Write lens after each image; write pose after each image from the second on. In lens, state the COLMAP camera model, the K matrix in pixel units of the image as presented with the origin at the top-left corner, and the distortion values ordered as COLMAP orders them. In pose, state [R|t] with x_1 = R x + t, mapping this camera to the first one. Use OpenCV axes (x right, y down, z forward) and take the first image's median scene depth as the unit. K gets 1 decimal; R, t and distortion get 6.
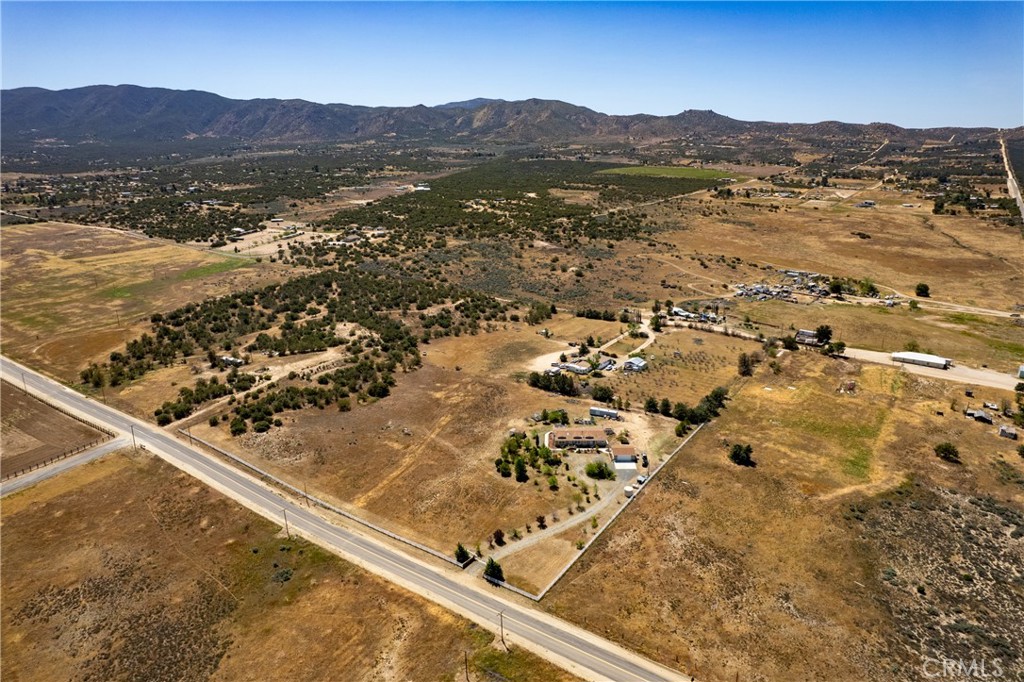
lens RADIAL K [[654.3, 0, 509.7], [0, 654.3, 347.7], [0, 0, 1]] dist [-0.078059, 0.073059]
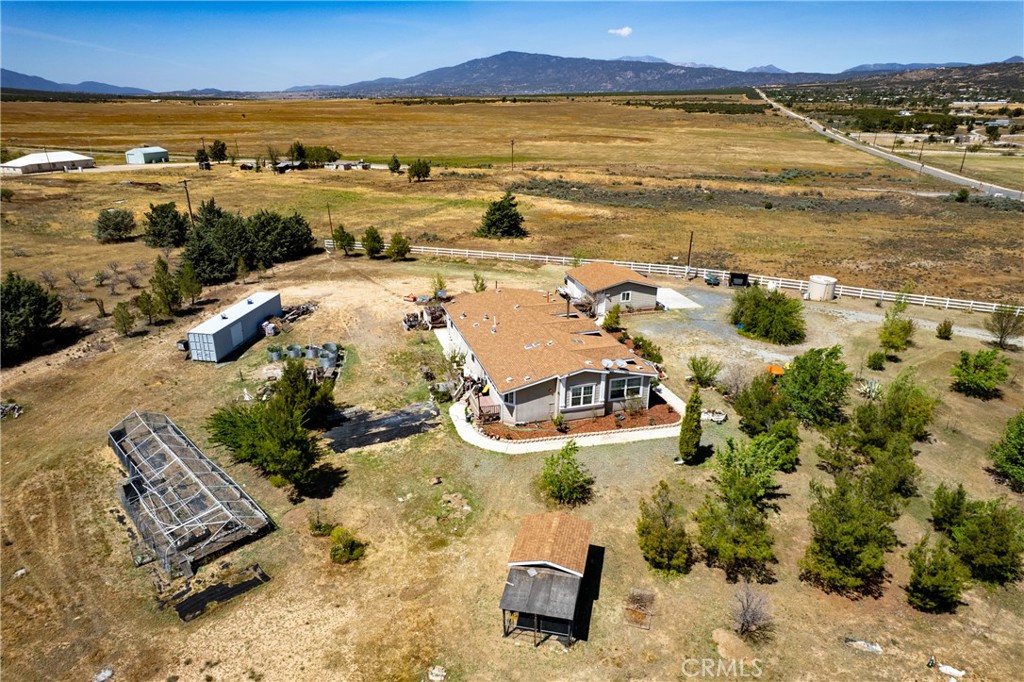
lens RADIAL K [[654.3, 0, 509.7], [0, 654.3, 347.7], [0, 0, 1]] dist [-0.078059, 0.073059]
pose [[-0.284439, -0.346817, 0.893763, -0.069889], [0.286885, 0.858759, 0.424535, 0.041825], [-0.914763, 0.377162, -0.144768, 0.943553]]
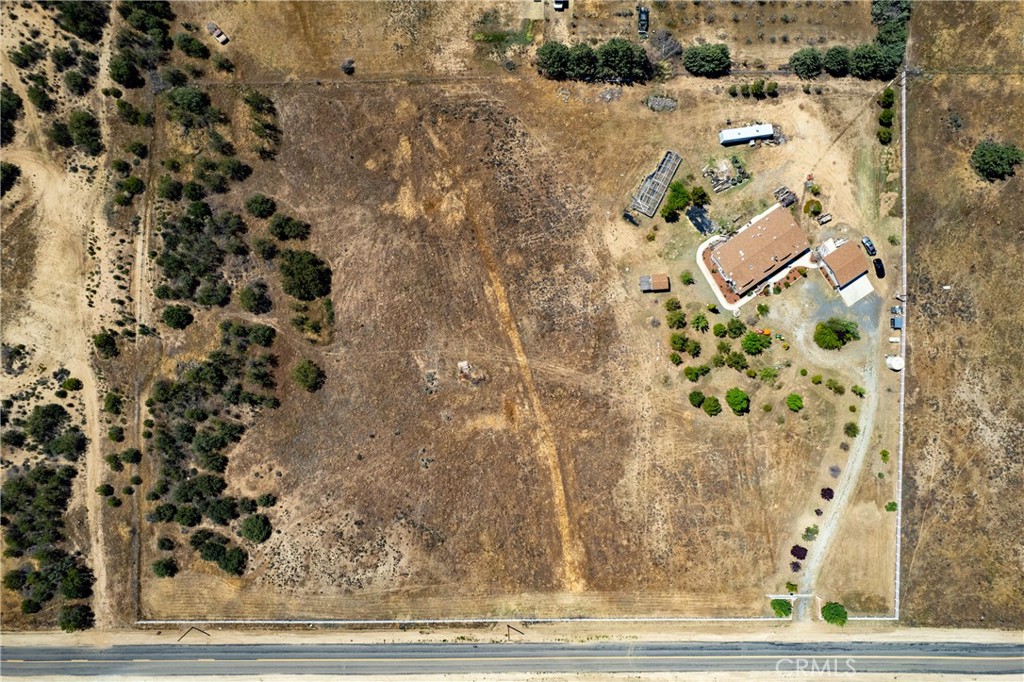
lens RADIAL K [[654.3, 0, 509.7], [0, 654.3, 347.7], [0, 0, 1]] dist [-0.078059, 0.073059]
pose [[0.827224, -0.561028, 0.030805, -0.131235], [0.145992, 0.267558, 0.952417, -0.384408], [-0.542575, -0.783365, 0.303236, 0.798138]]
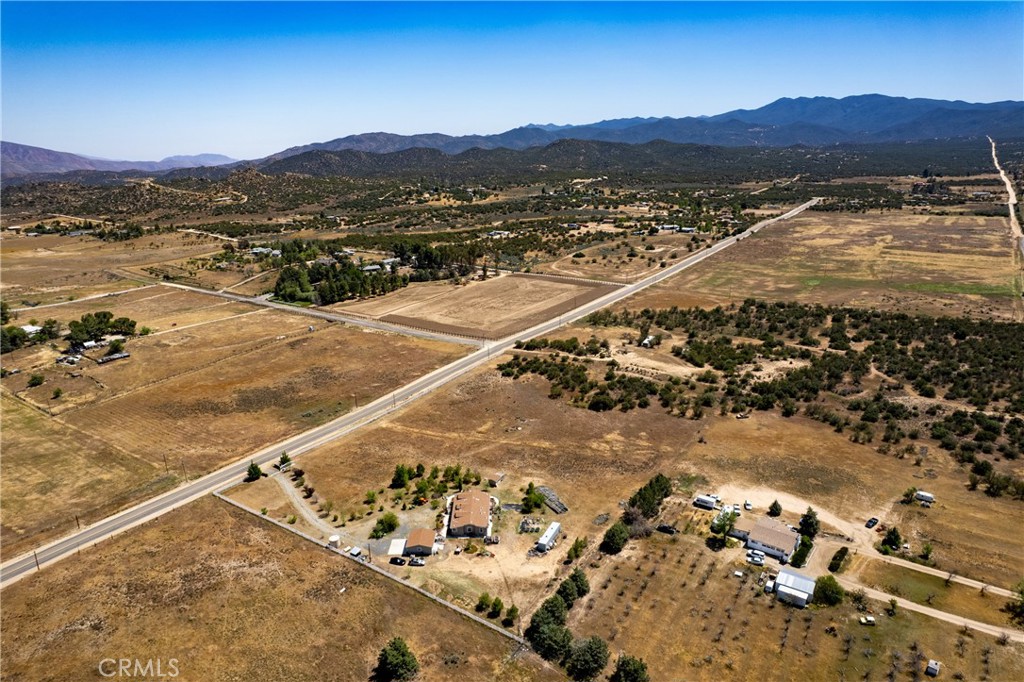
lens RADIAL K [[654.3, 0, 509.7], [0, 654.3, 347.7], [0, 0, 1]] dist [-0.078059, 0.073059]
pose [[0.003050, 0.310794, -0.950472, 0.726208], [-0.293212, 0.908978, 0.296285, -0.269396], [0.956043, 0.277786, 0.093901, 0.831812]]
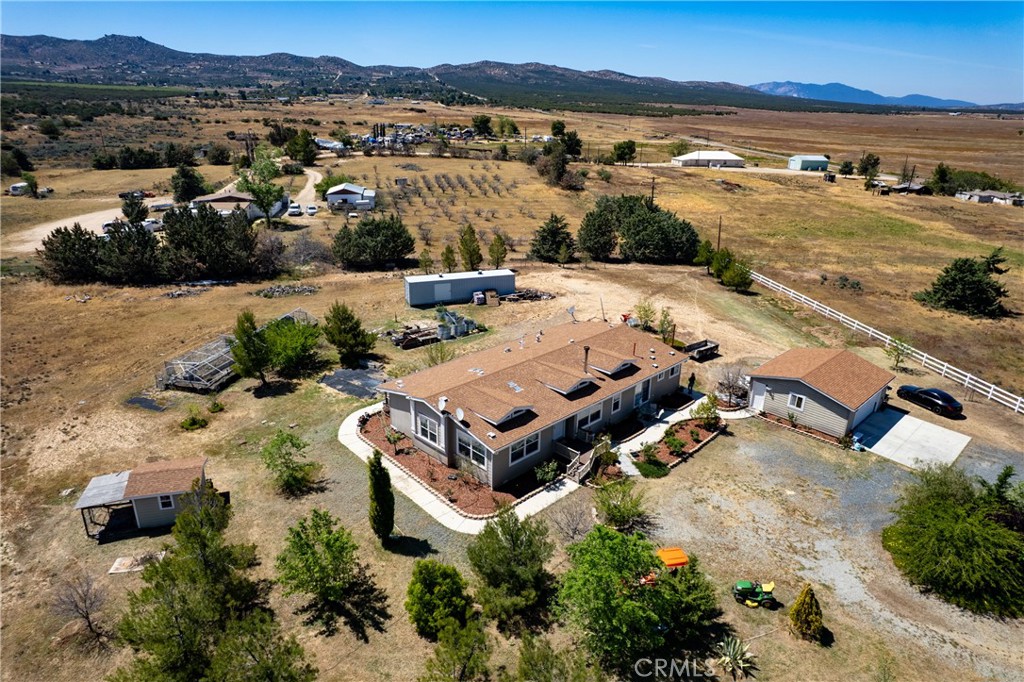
lens RADIAL K [[654.3, 0, 509.7], [0, 654.3, 347.7], [0, 0, 1]] dist [-0.078059, 0.073059]
pose [[0.709524, -0.239537, 0.662720, -0.015257], [0.196328, 0.970412, 0.140558, 0.089719], [-0.676780, 0.030381, 0.735558, 0.794169]]
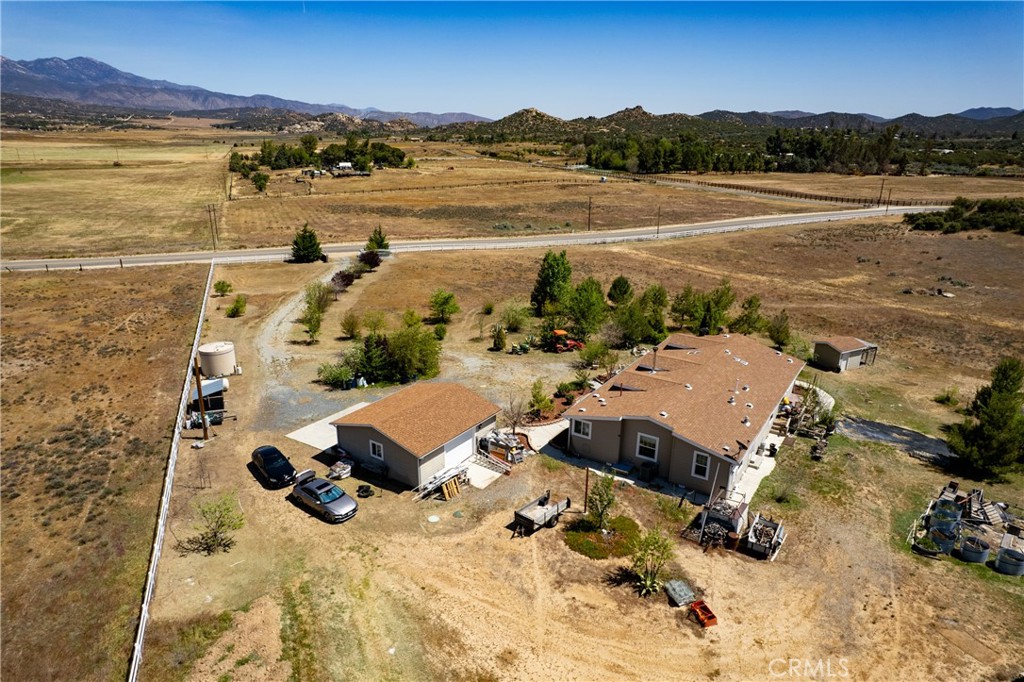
lens RADIAL K [[654.3, 0, 509.7], [0, 654.3, 347.7], [0, 0, 1]] dist [-0.078059, 0.073059]
pose [[-0.550324, 0.271001, -0.789748, 0.254035], [-0.264339, 0.840658, 0.472671, 0.044834], [0.792003, 0.468884, -0.390998, 0.931087]]
